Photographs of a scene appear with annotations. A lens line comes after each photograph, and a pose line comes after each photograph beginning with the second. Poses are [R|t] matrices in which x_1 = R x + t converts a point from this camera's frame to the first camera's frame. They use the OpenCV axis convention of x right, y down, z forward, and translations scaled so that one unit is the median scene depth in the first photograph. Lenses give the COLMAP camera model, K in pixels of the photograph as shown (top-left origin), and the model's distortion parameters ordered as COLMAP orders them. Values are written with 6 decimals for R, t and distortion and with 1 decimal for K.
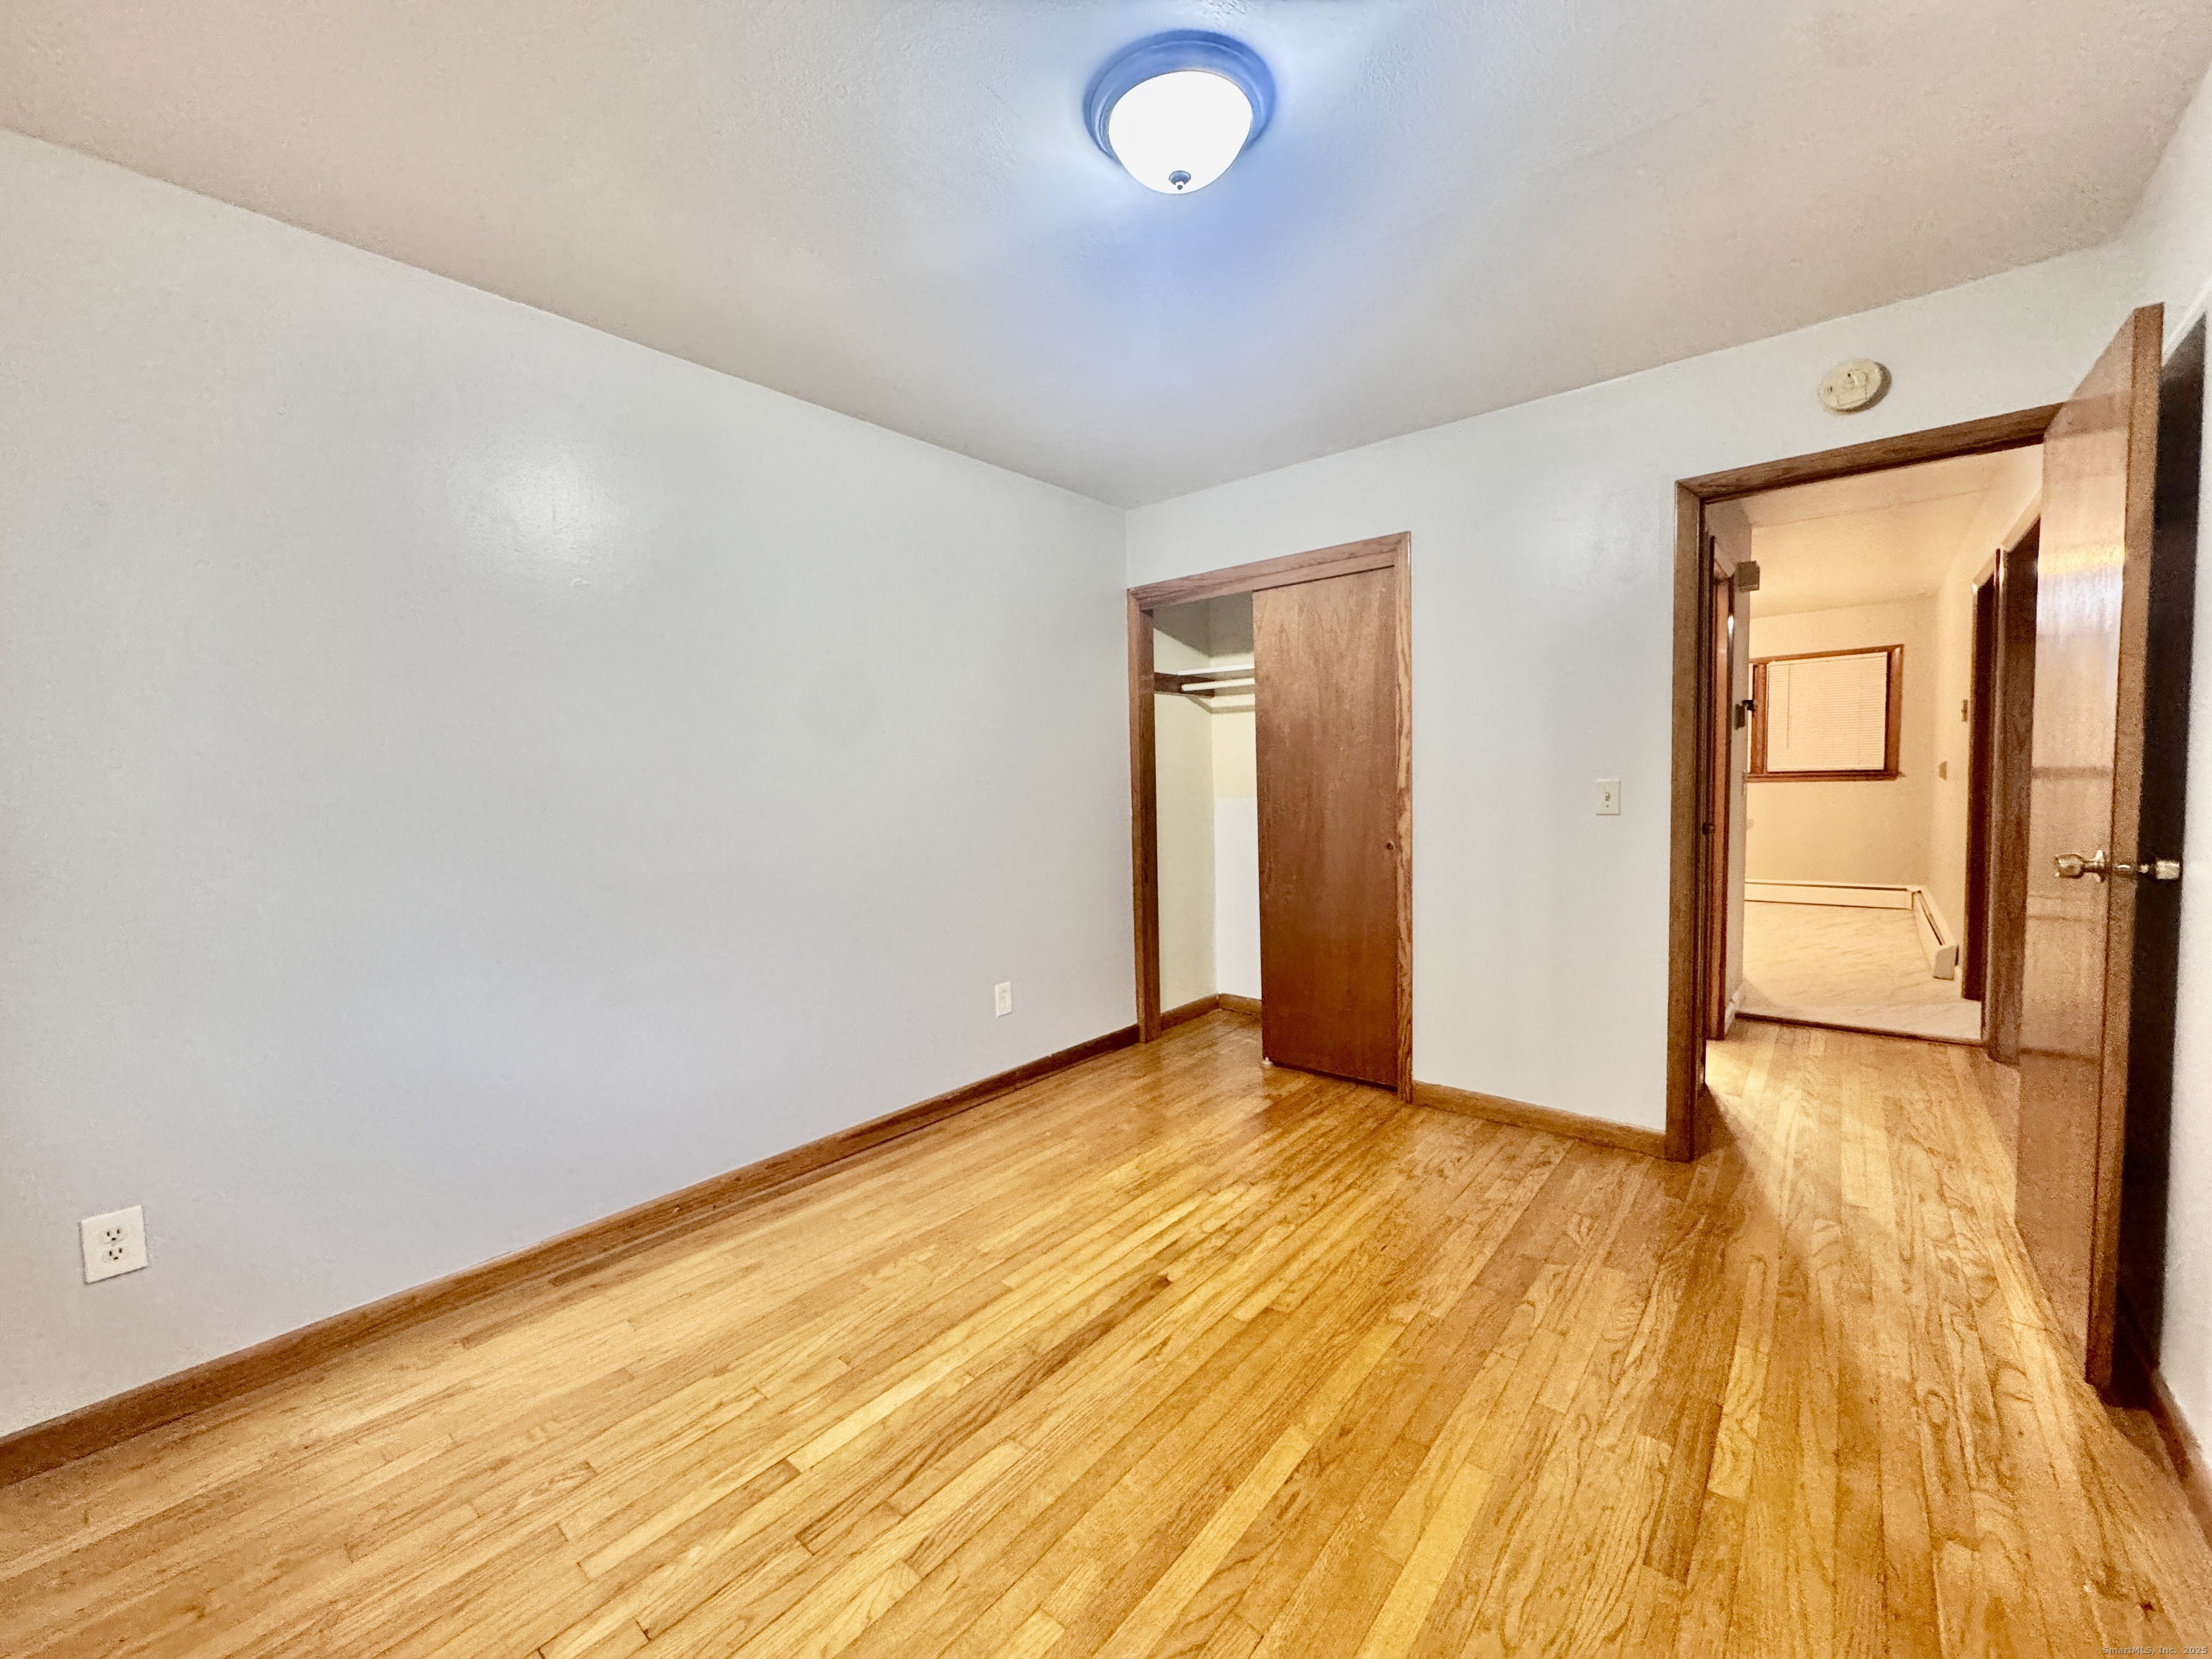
lens RADIAL K [[883.0, 0, 1107.2], [0, 883.0, 829.7], [0, 0, 1]] dist [-0.004551, 0.000444]
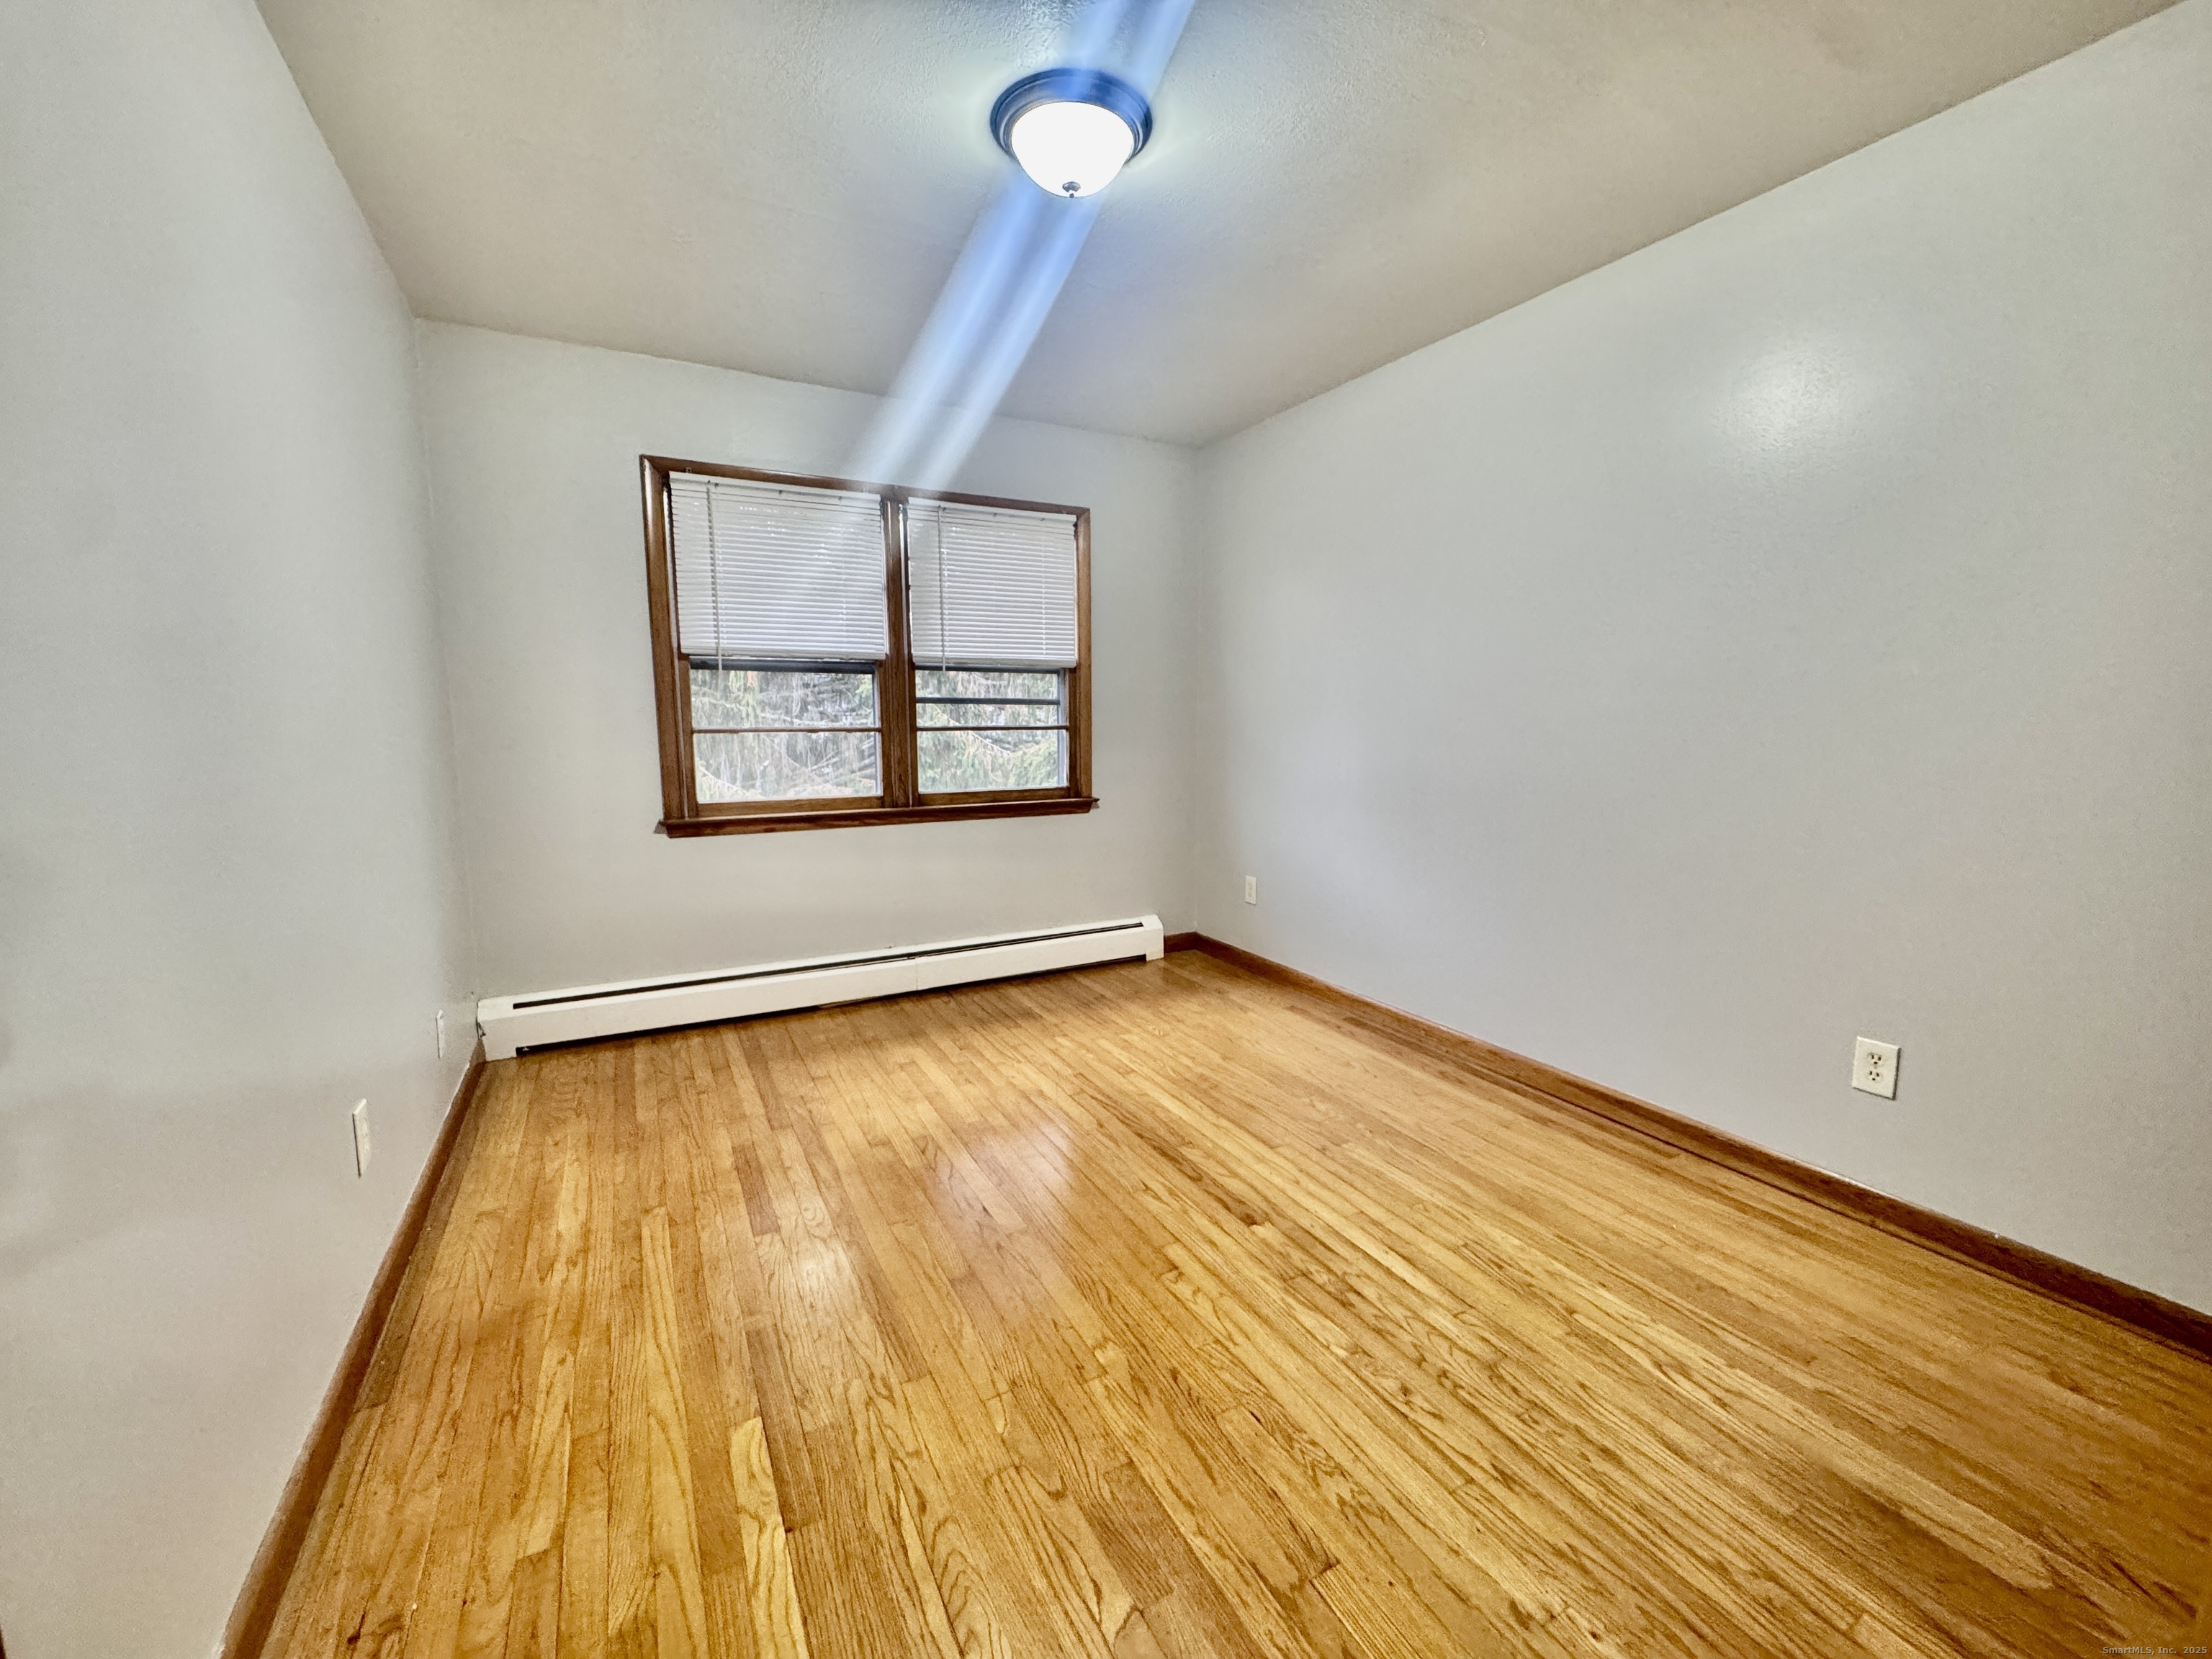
lens RADIAL K [[883.0, 0, 1107.2], [0, 883.0, 829.7], [0, 0, 1]] dist [-0.004551, 0.000444]
pose [[-0.360865, 0.145094, -0.921262, 0.891585], [-0.045275, 0.983934, 0.172698, -0.066046], [0.931518, 0.104031, -0.348498, 1.073708]]
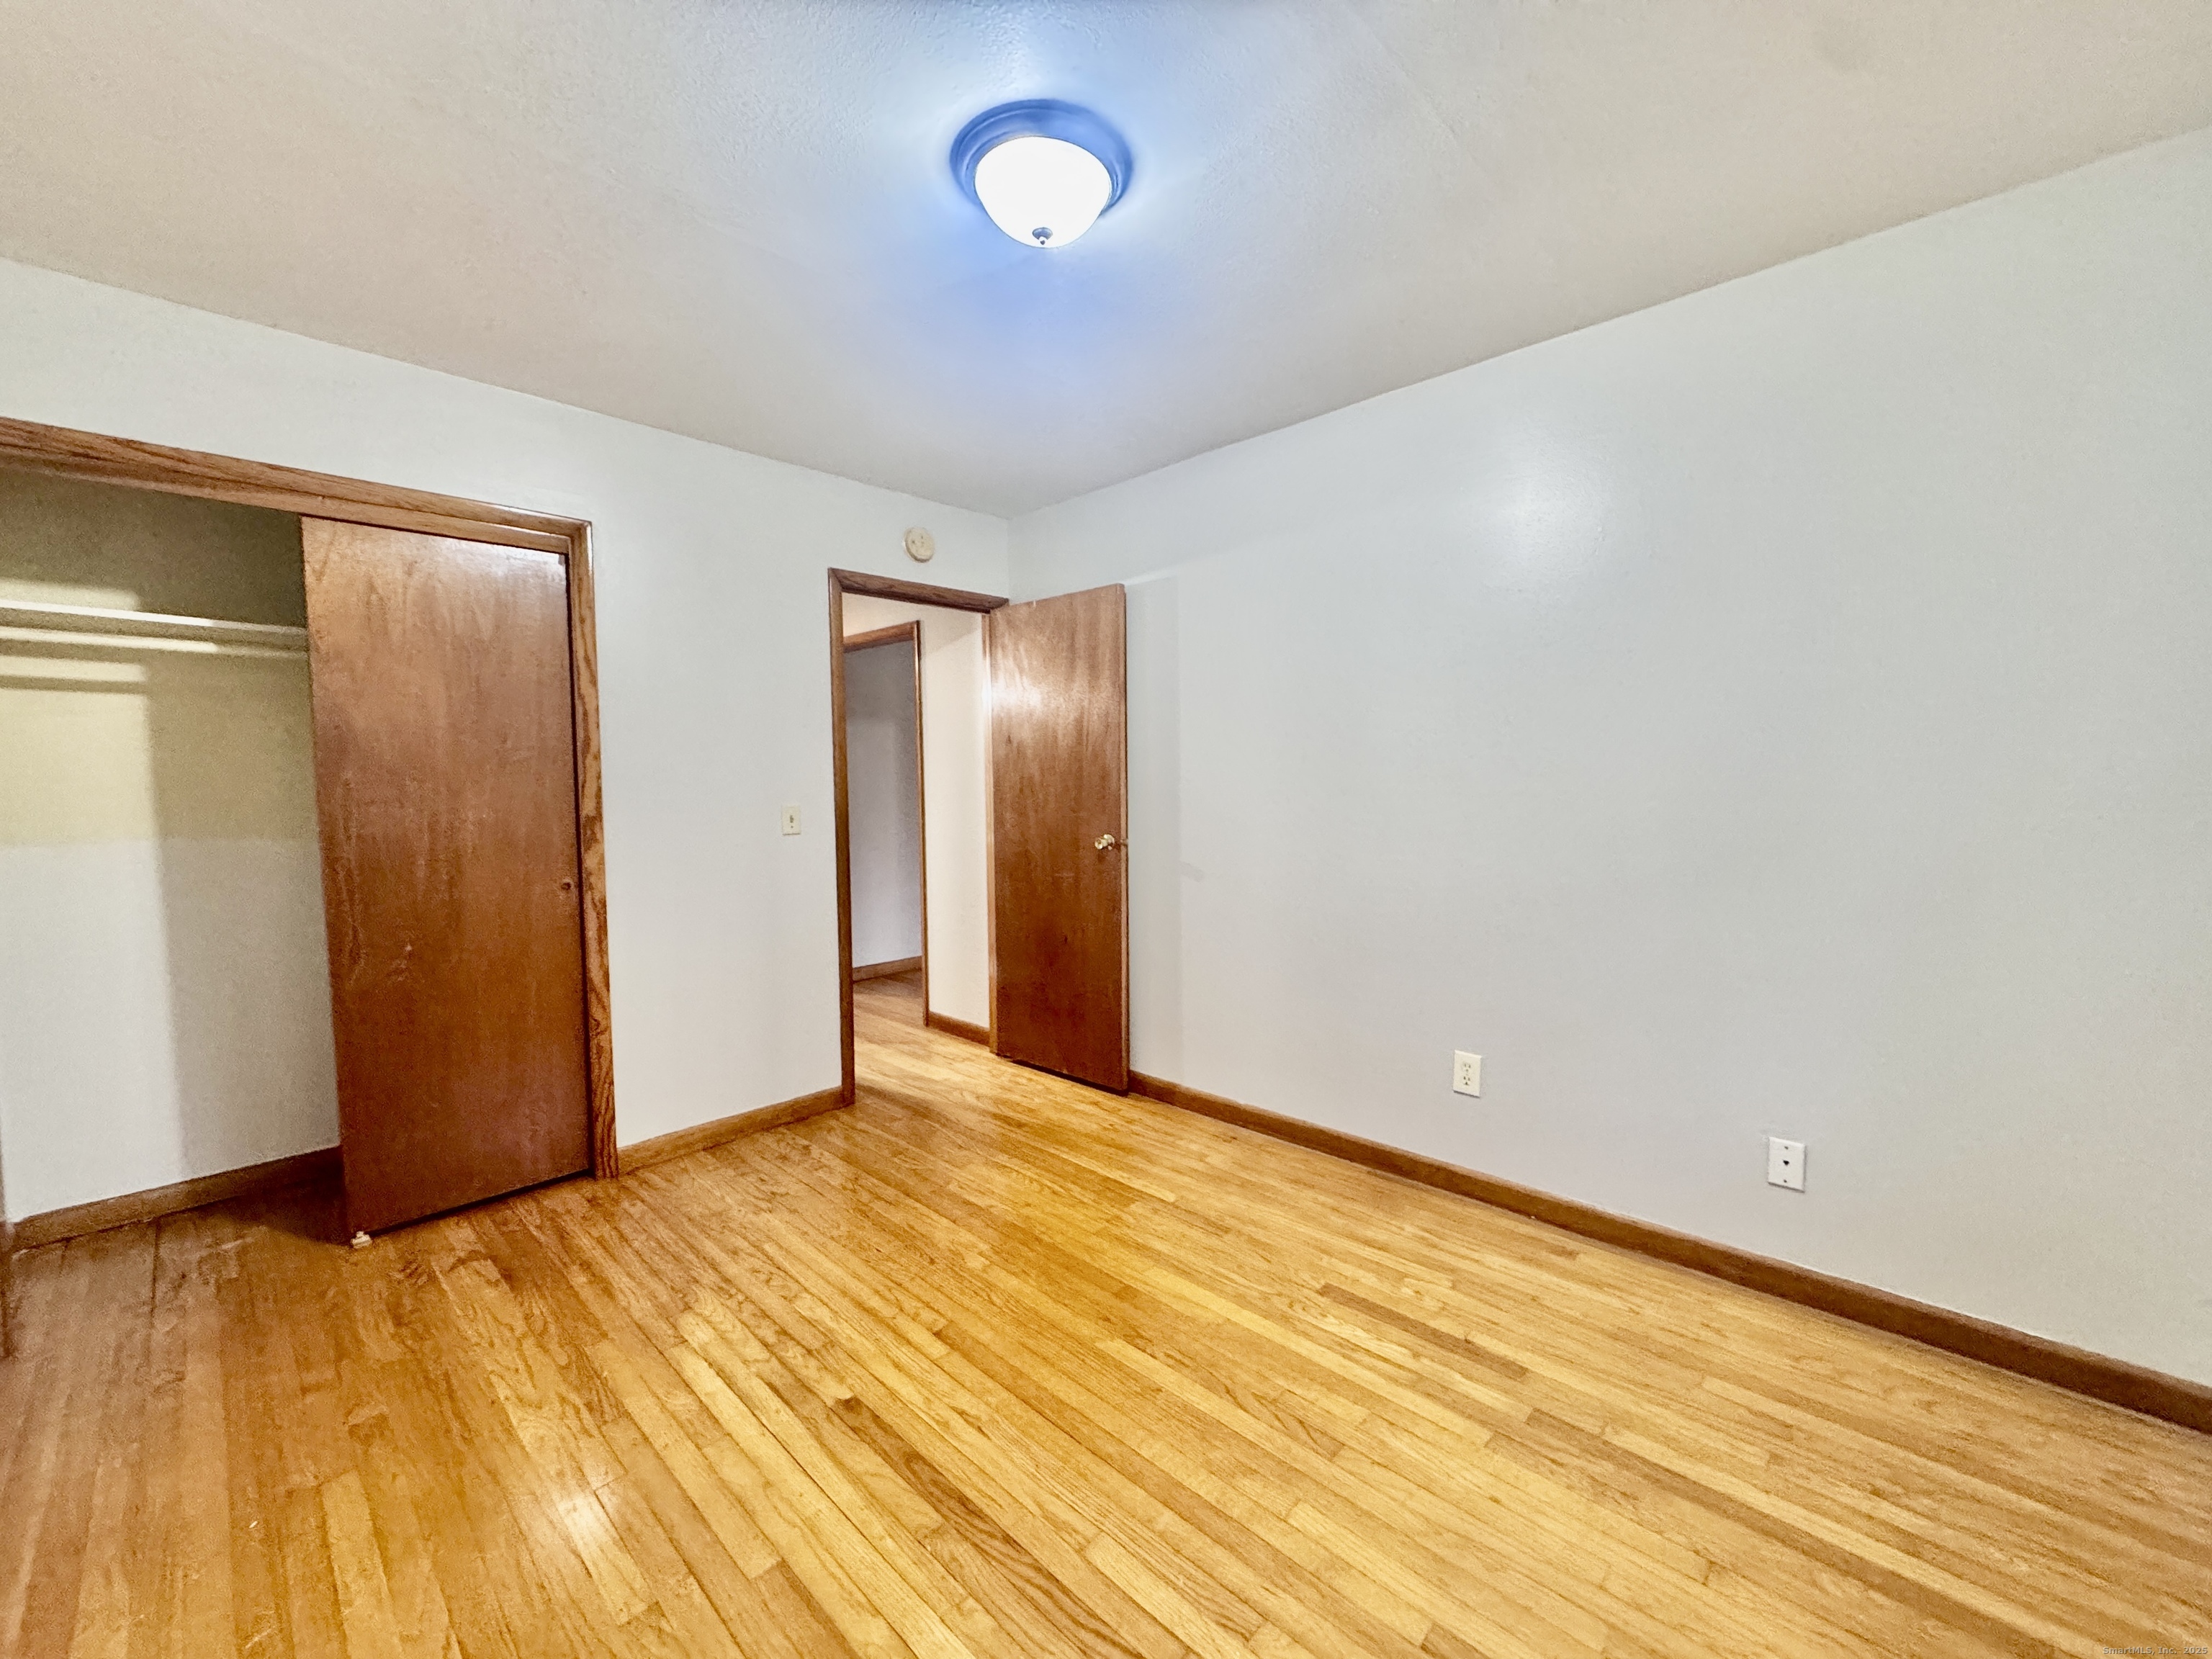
lens RADIAL K [[883.0, 0, 1107.2], [0, 883.0, 829.7], [0, 0, 1]] dist [-0.004551, 0.000444]
pose [[0.065507, -0.035140, 0.997233, -0.688494], [0.067619, 0.997239, 0.030699, -0.036653], [-0.995558, 0.065421, 0.067703, 0.623167]]
